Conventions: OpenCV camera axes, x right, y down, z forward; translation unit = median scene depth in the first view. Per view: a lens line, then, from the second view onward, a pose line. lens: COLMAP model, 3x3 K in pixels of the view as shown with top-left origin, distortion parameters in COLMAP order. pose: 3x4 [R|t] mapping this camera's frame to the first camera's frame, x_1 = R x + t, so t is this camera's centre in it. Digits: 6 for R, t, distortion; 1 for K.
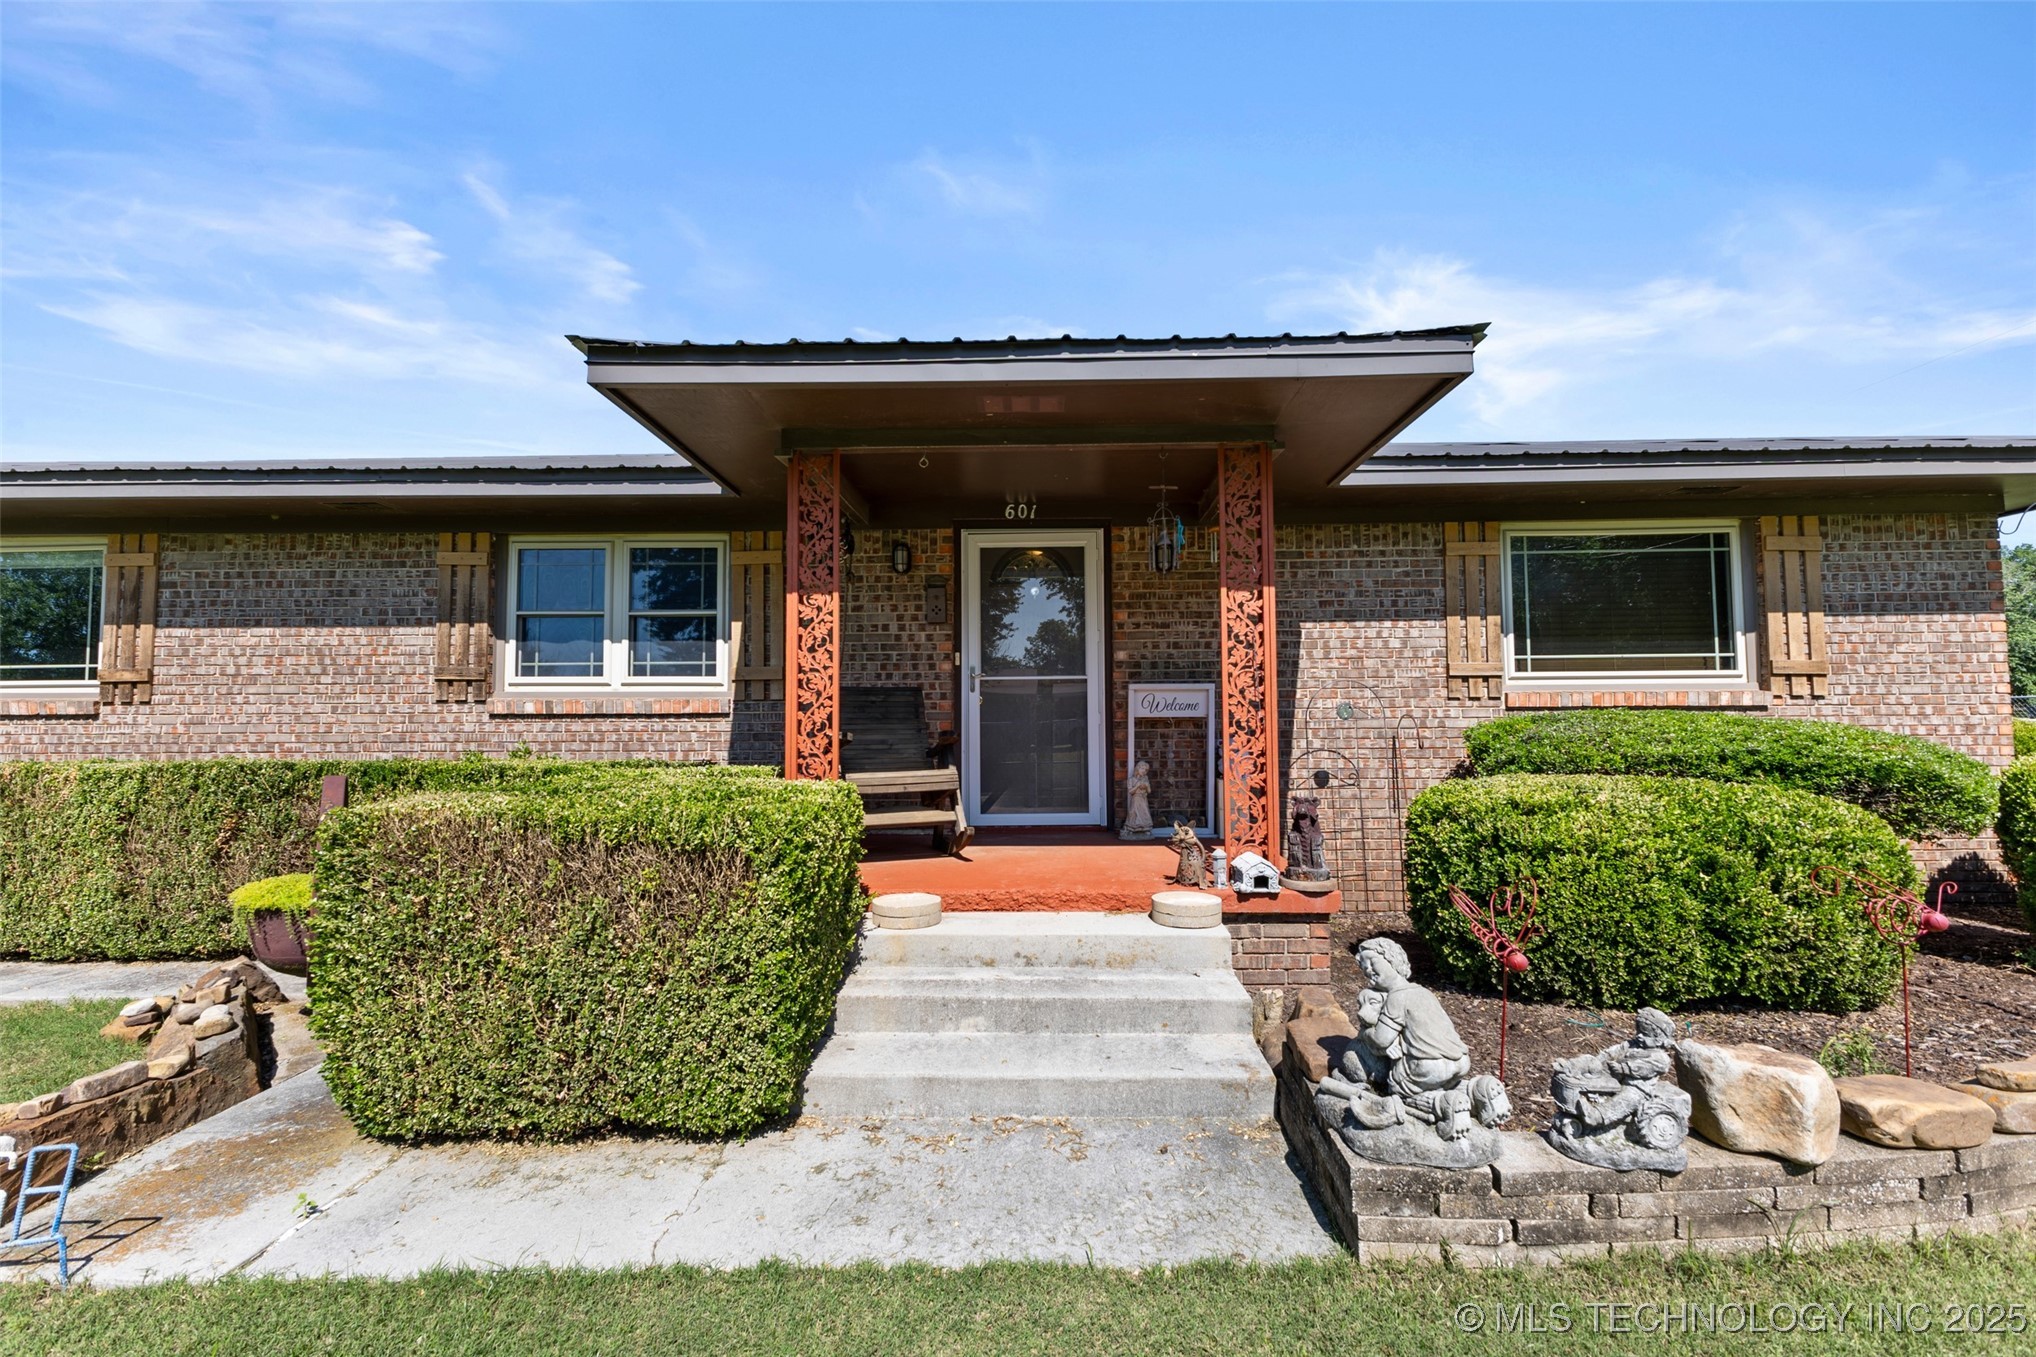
lens RADIAL K [[876.1, 0, 1017.3], [0, 876.1, 683.9], [0, 0, 1]] dist [0.010650, -0.002374]
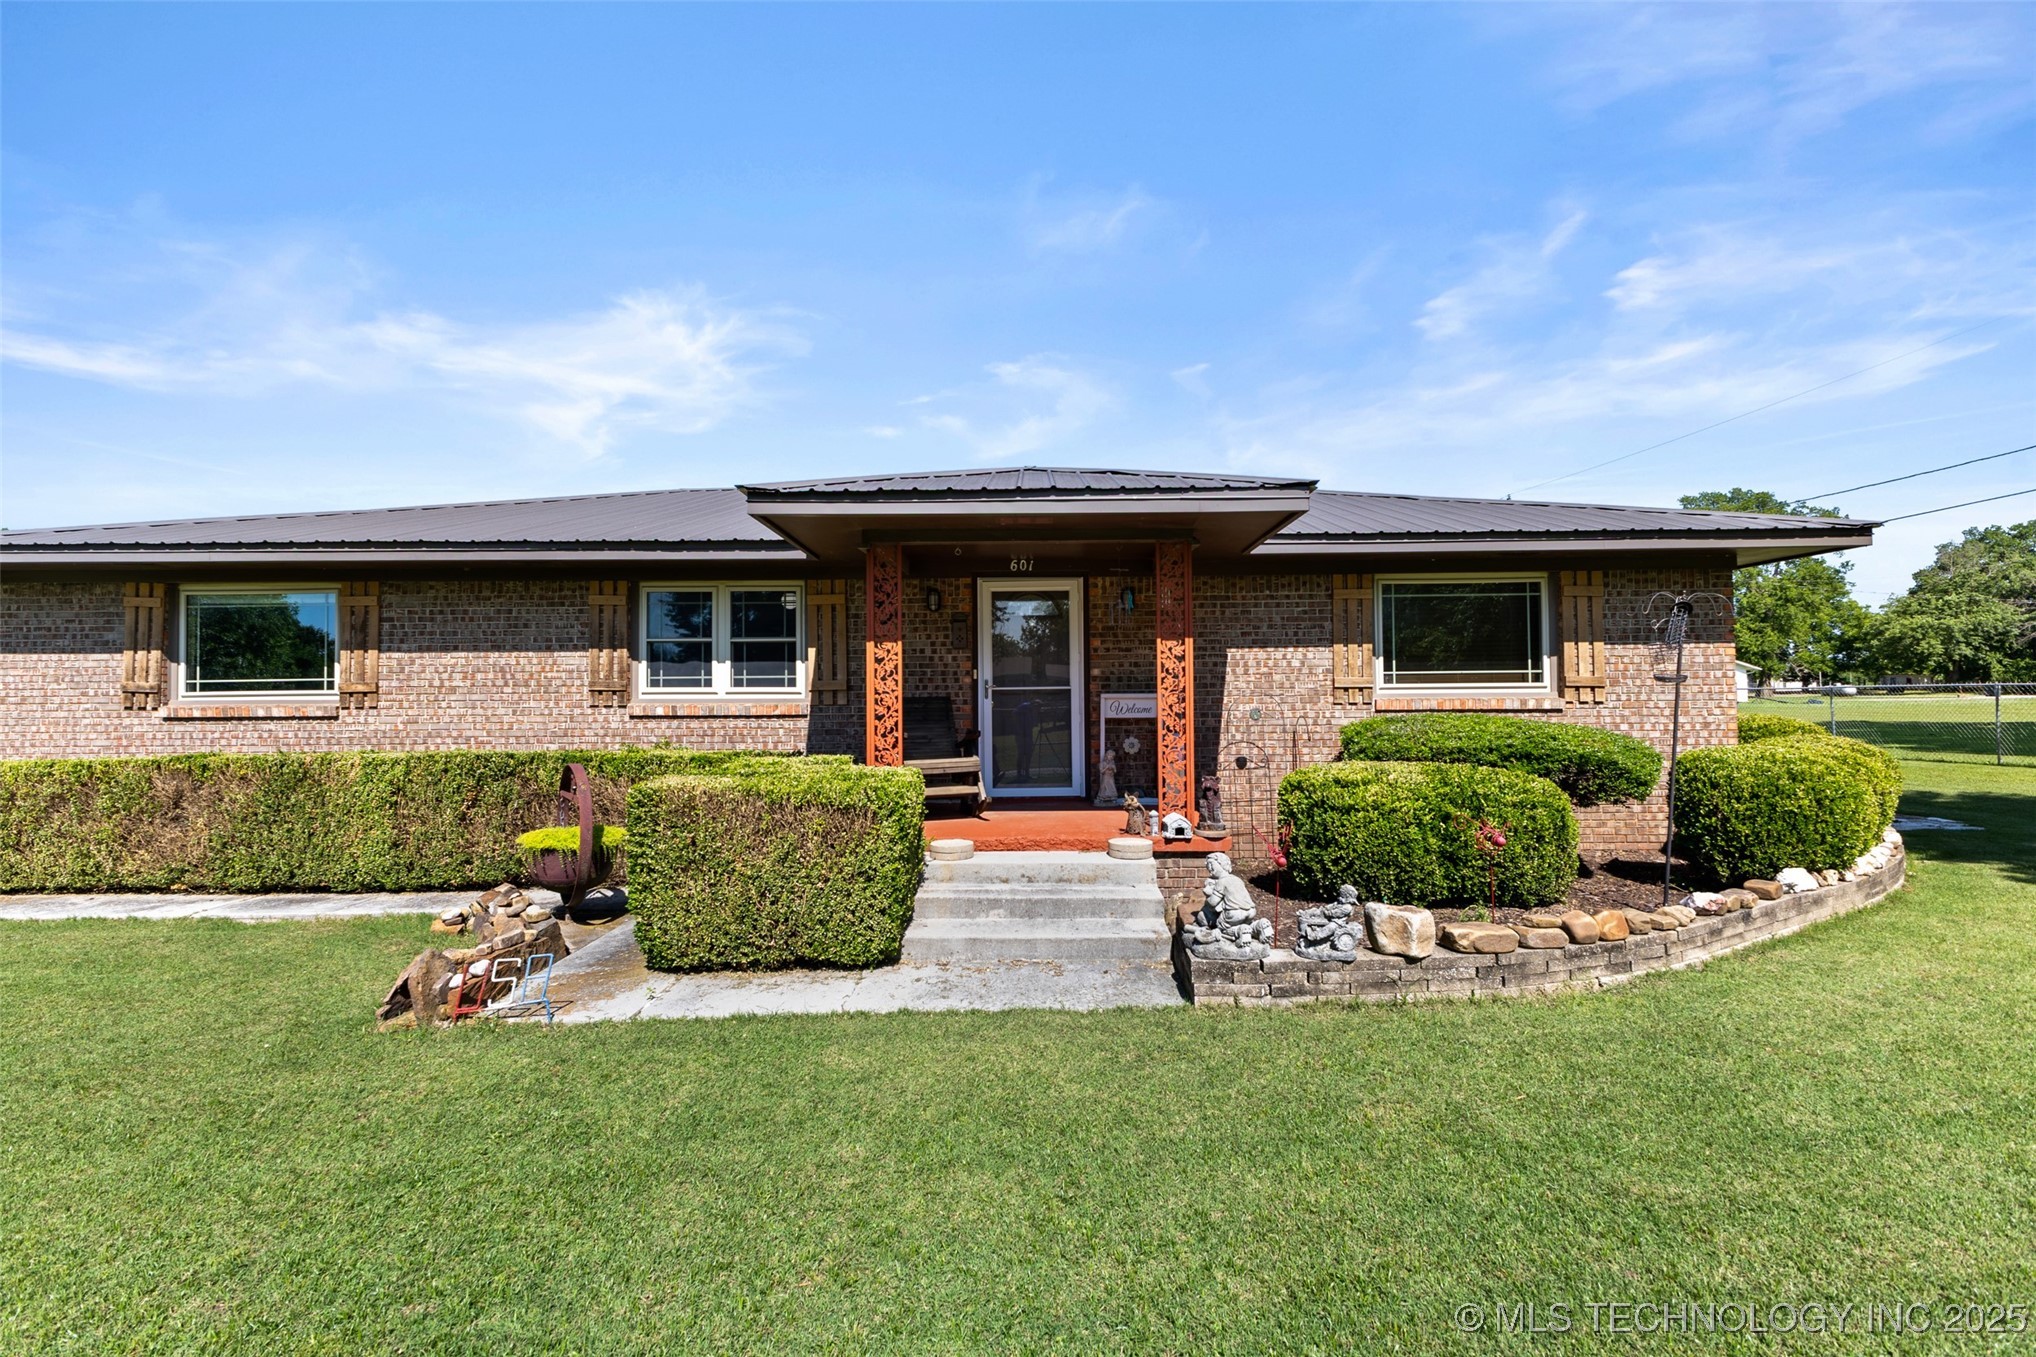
lens RADIAL K [[876.1, 0, 1016.8], [0, 876.1, 680.7], [0, 0, 1]] dist [0.010650, -0.002374]
pose [[0.999982, -0.001252, 0.005828, -0.014135], [0.001115, 0.999724, 0.023458, -0.060537], [-0.005856, -0.023451, 0.999708, -0.424253]]
